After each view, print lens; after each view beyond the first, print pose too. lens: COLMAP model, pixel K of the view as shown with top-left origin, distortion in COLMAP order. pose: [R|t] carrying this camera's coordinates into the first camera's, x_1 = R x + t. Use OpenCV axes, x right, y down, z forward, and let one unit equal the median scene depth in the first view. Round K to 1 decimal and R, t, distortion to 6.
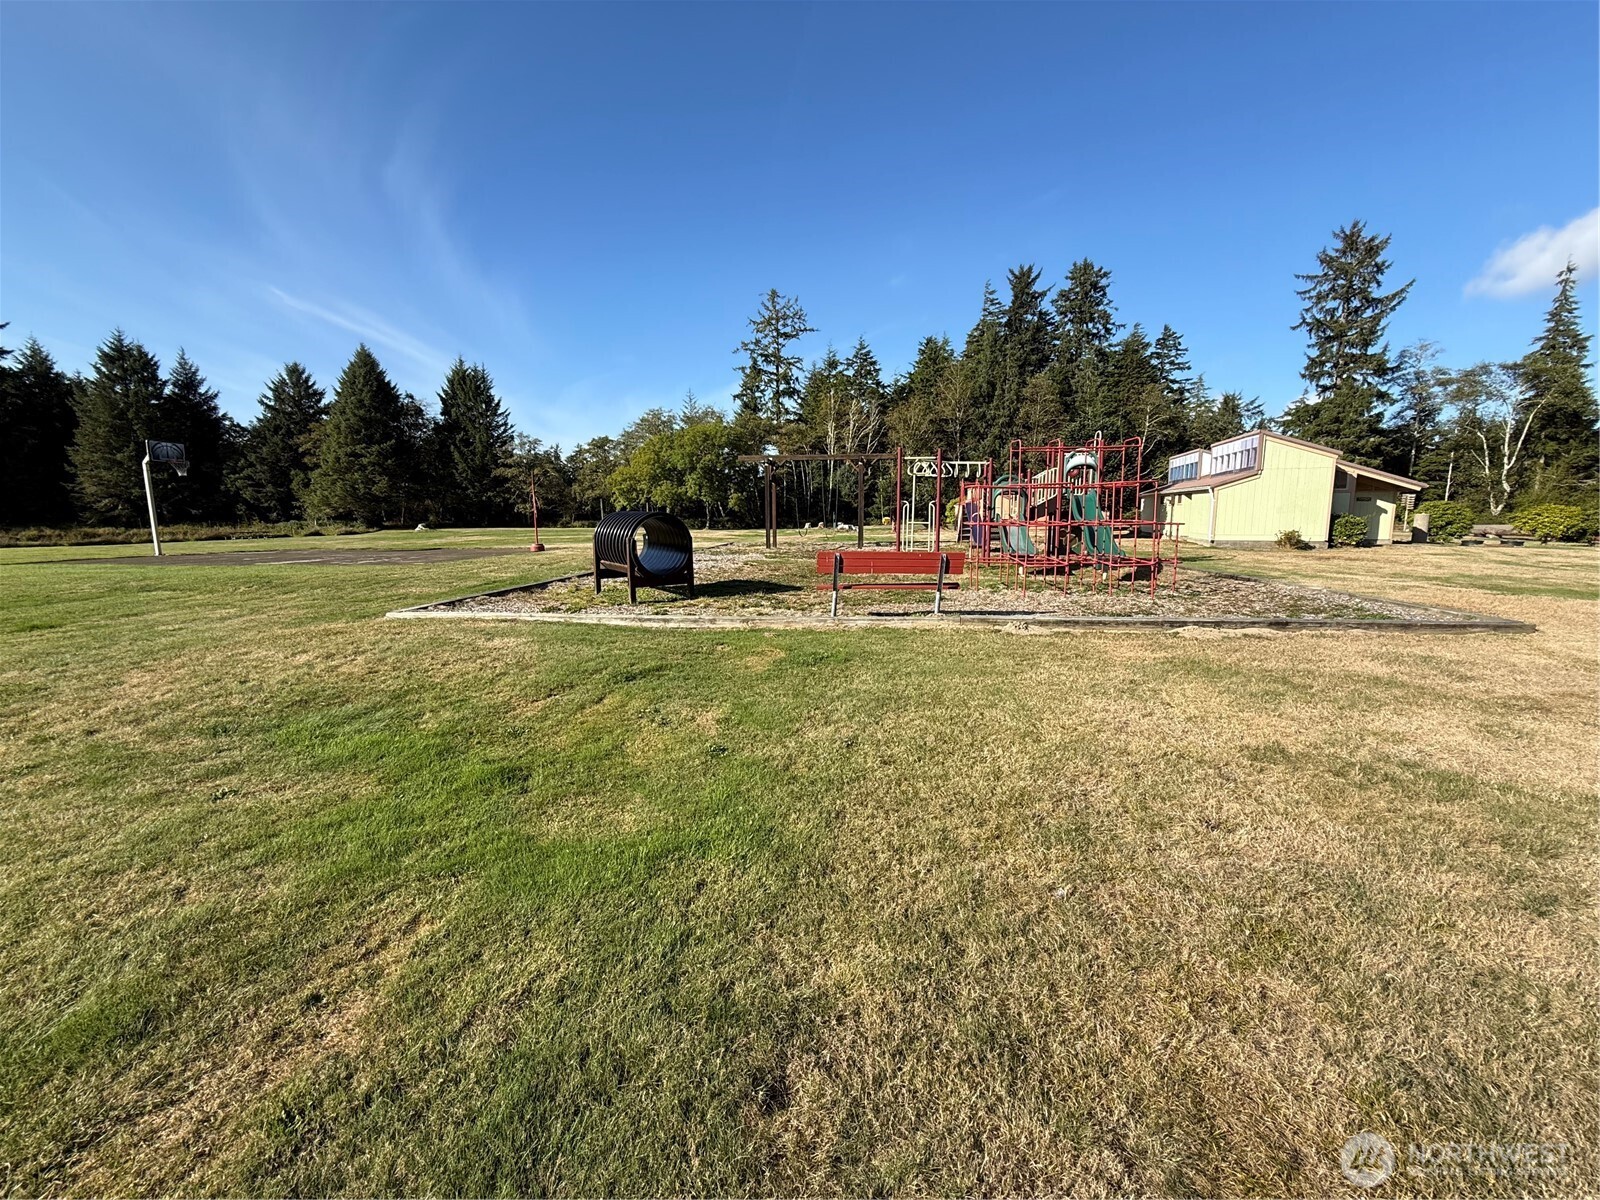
lens RADIAL K [[633.9, 0, 802.1], [0, 633.9, 603.8], [0, 0, 1]] dist [0.000873, -0.000836]
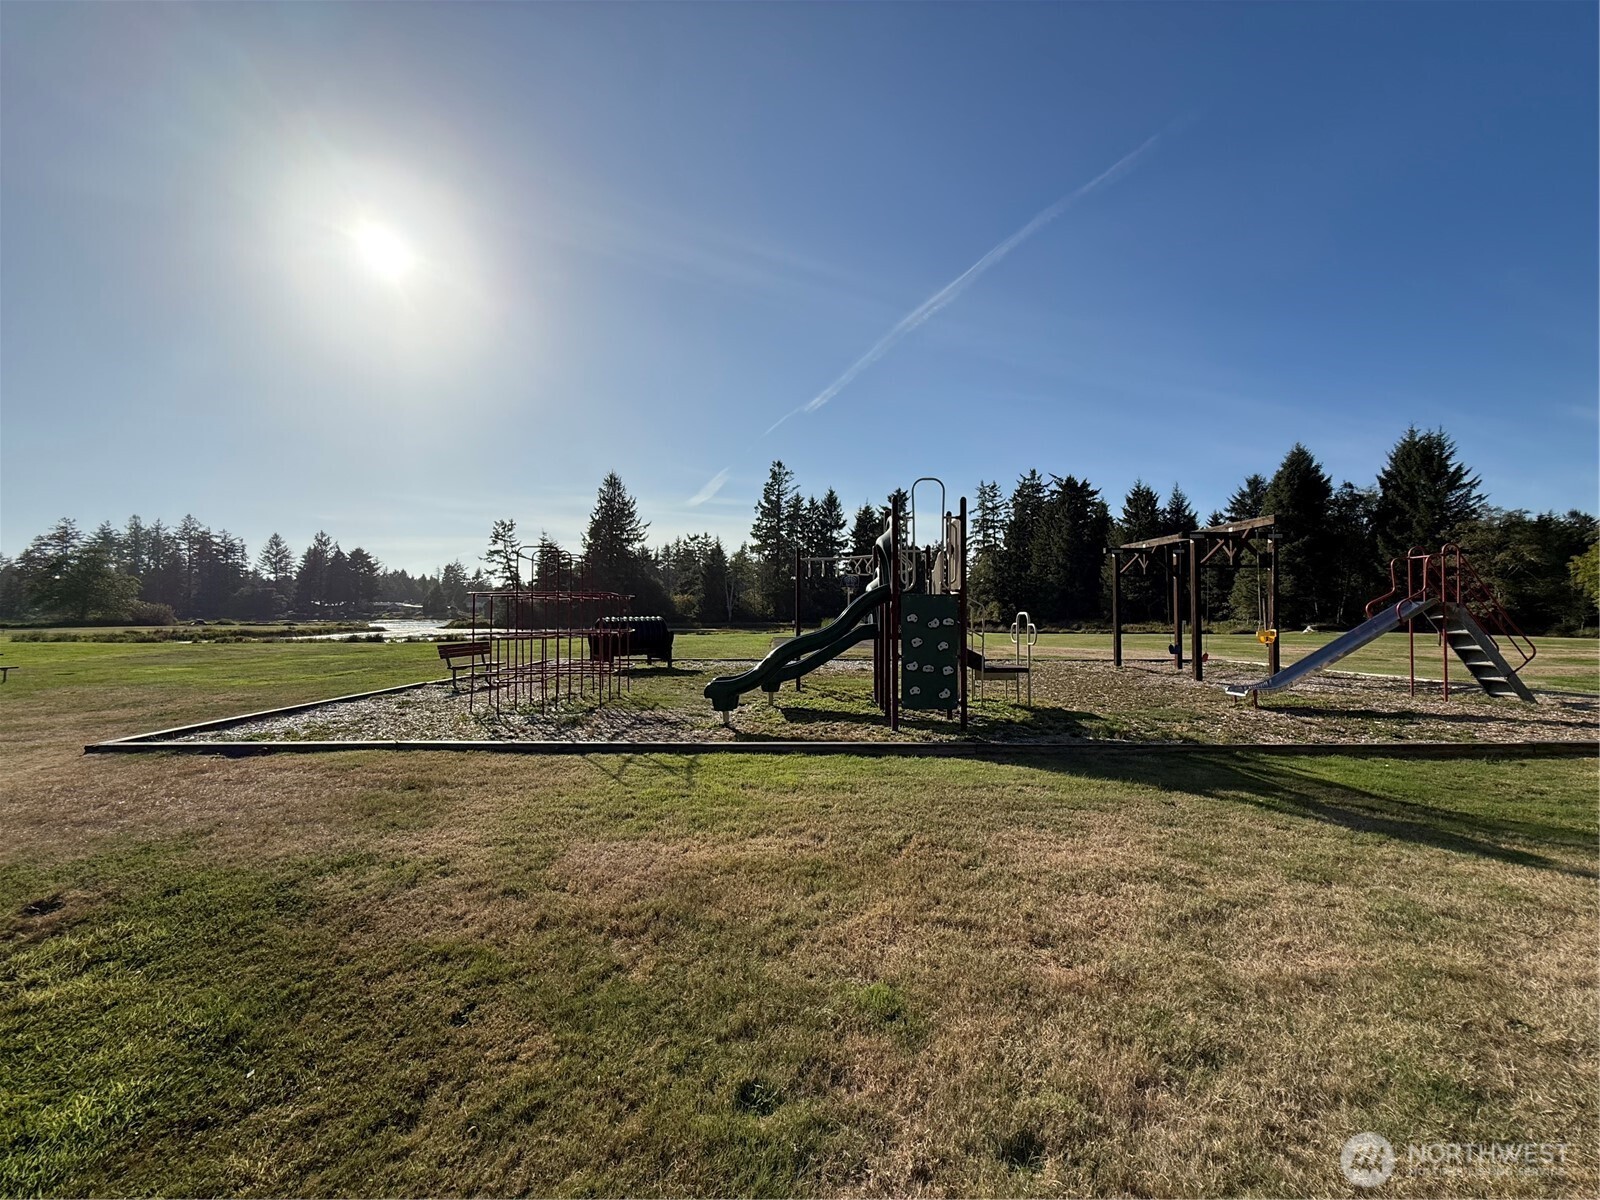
lens RADIAL K [[633.9, 0, 802.5], [0, 633.9, 595.0], [0, 0, 1]] dist [0.000873, -0.000836]
pose [[0.130655, -0.022085, -0.991182, 0.174478], [-0.143426, 0.988814, -0.040938, -0.024816], [0.980998, 0.147510, 0.126026, 0.148186]]
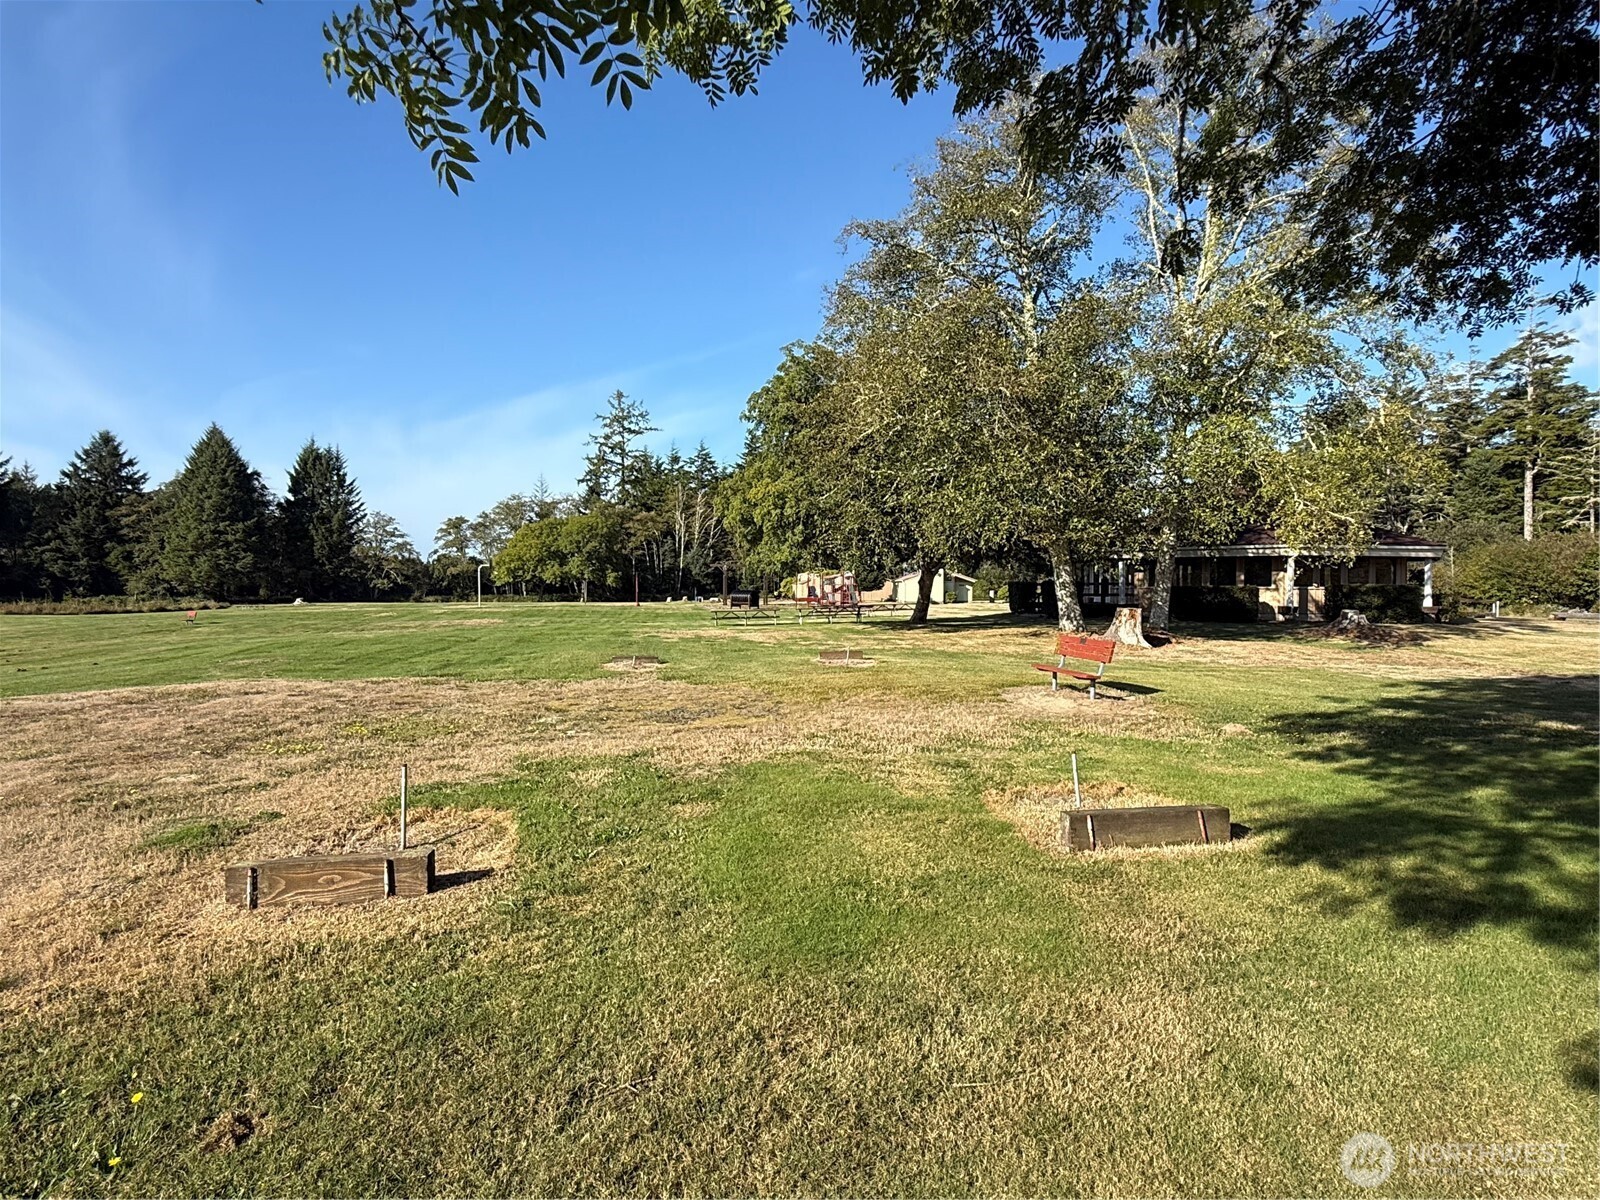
lens RADIAL K [[916.8, 0, 800.7], [0, 916.8, 593.5], [0, 0, 1]] dist [0.000567, 0.001016]
pose [[0.960053, 0.001594, 0.279812, -0.197102], [0.036710, 0.990623, -0.131598, 0.085306], [-0.277399, 0.136613, 0.950993, -0.598702]]
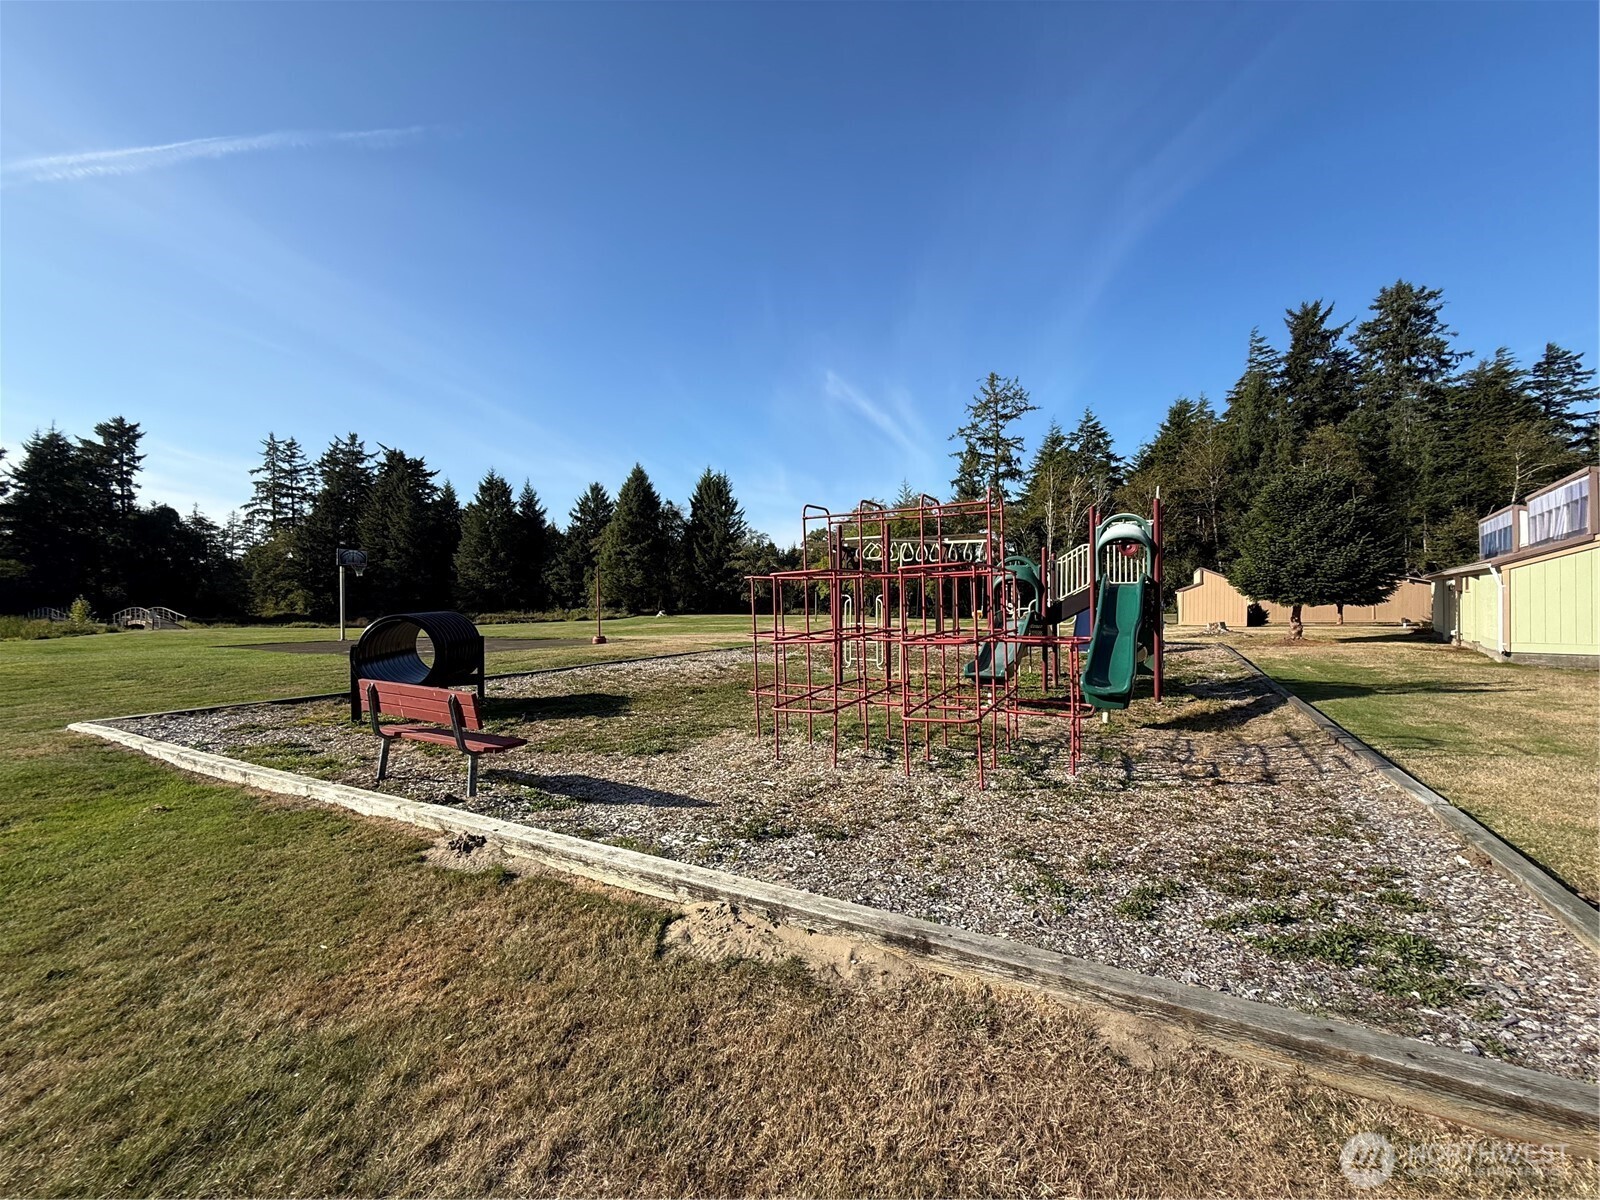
lens RADIAL K [[633.9, 0, 803.7], [0, 633.9, 603.4], [0, 0, 1]] dist [0.000873, -0.000836]
pose [[0.922233, -0.000173, -0.386635, 0.065962], [-0.052168, 0.990800, -0.124879, -0.008991], [0.383099, 0.135338, 0.913739, 0.048020]]
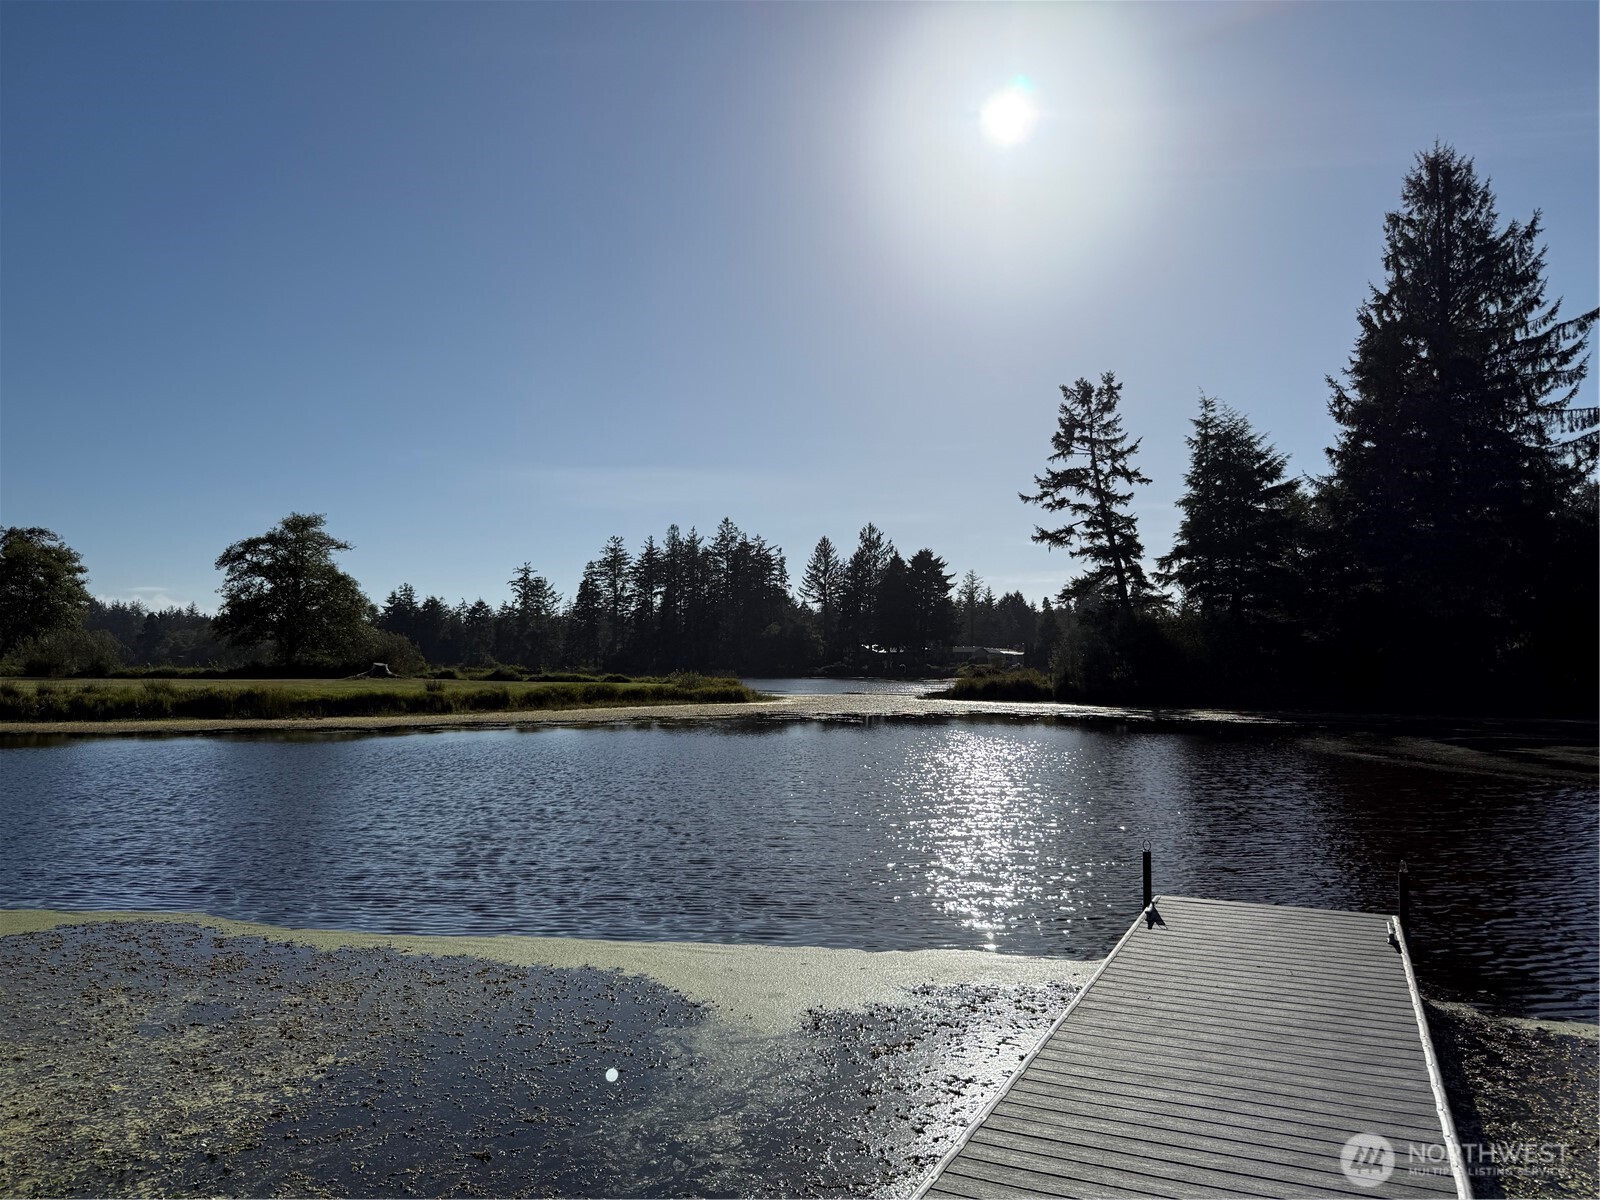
lens RADIAL K [[1098.5, 0, 801.9], [0, 1098.5, 600.4], [0, 0, 1]] dist [-0.003479, -0.024118]
pose [[-0.621433, -0.047626, -0.782018, -0.620135], [-0.116513, 0.992669, 0.032133, 0.013170], [0.774755, 0.111084, -0.622427, -0.002826]]
